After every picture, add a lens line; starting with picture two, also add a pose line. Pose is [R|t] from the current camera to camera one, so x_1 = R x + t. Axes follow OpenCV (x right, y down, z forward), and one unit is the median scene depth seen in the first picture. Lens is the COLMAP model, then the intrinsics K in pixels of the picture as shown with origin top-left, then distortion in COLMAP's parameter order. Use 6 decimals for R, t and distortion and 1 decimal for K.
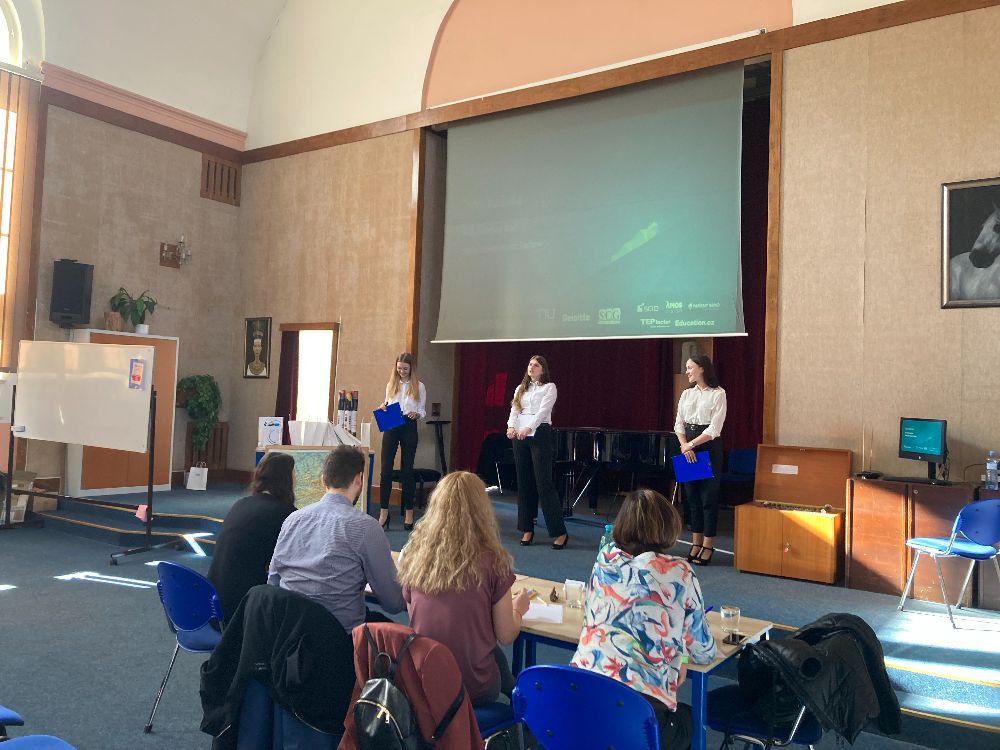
lens RADIAL K [[818.6, 0, 488.7], [0, 818.6, 360.5], [0, 0, 1]] dist [0.049463, -0.042639]
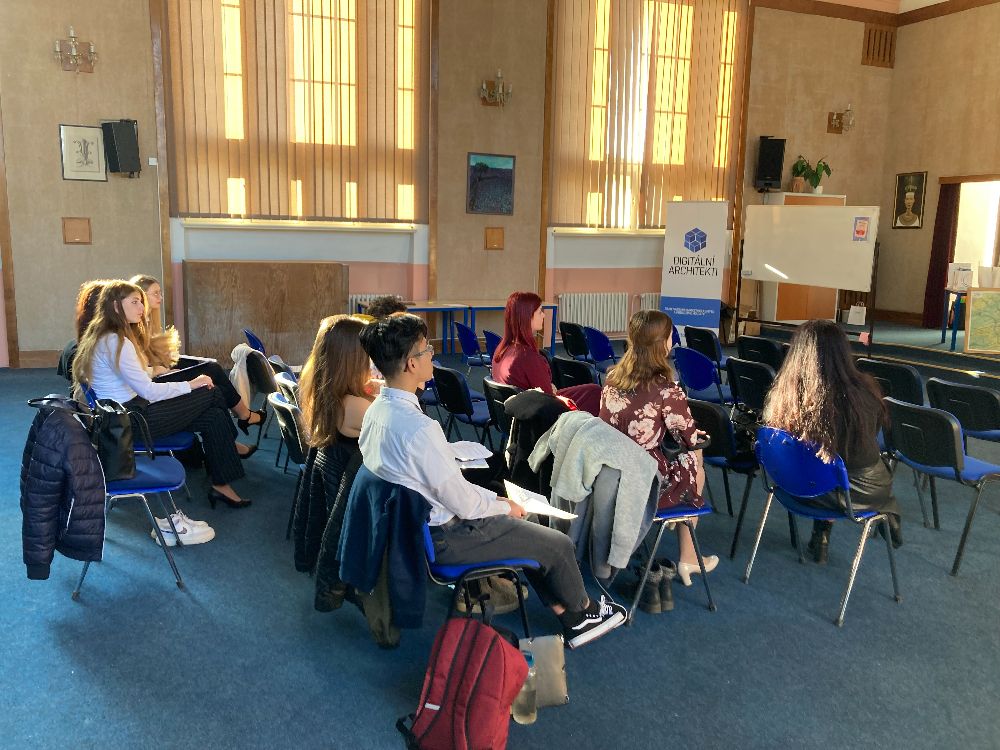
lens RADIAL K [[818.6, 0, 488.7], [0, 818.6, 360.5], [0, 0, 1]] dist [0.049463, -0.042639]
pose [[0.845251, 0.060854, -0.530894, -0.177968], [0.037653, 0.984242, 0.172769, -0.019848], [0.533042, -0.166023, 0.829640, -0.300834]]
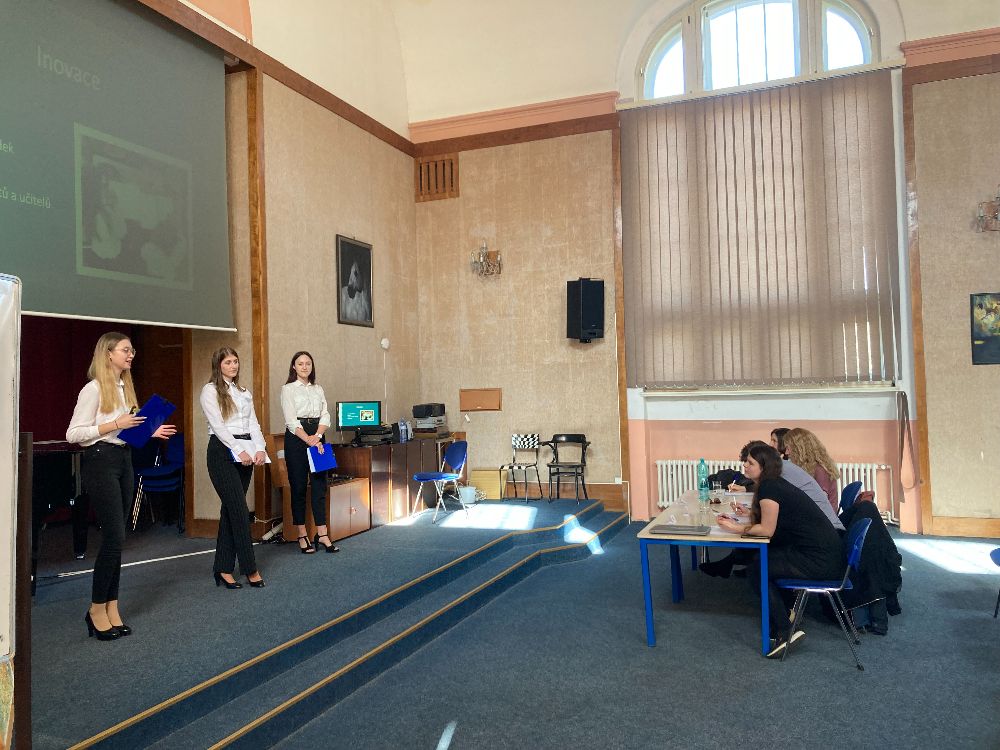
lens RADIAL K [[817.1, 0, 487.6], [0, 817.1, 360.0], [0, 0, 1]] dist [0.138555, -0.242855]
pose [[-0.241259, 0.007136, 0.970434, -0.573447], [-0.030380, 0.999427, -0.014902, 0.008310], [-0.969985, -0.033077, -0.240904, 0.716267]]
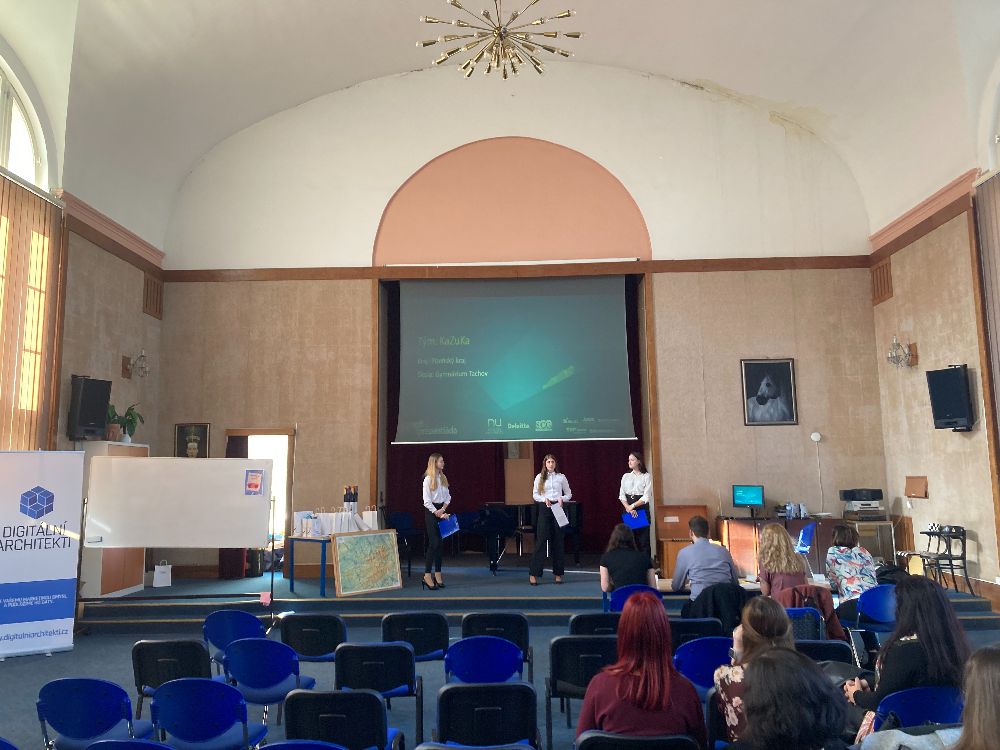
lens RADIAL K [[818.6, 0, 488.7], [0, 818.6, 360.5], [0, 0, 1]] dist [0.049463, -0.042639]
pose [[0.833200, 0.029599, 0.552179, -0.643722], [0.017345, 0.996676, -0.079598, -0.047204], [-0.552699, 0.075899, 0.829917, -0.160865]]
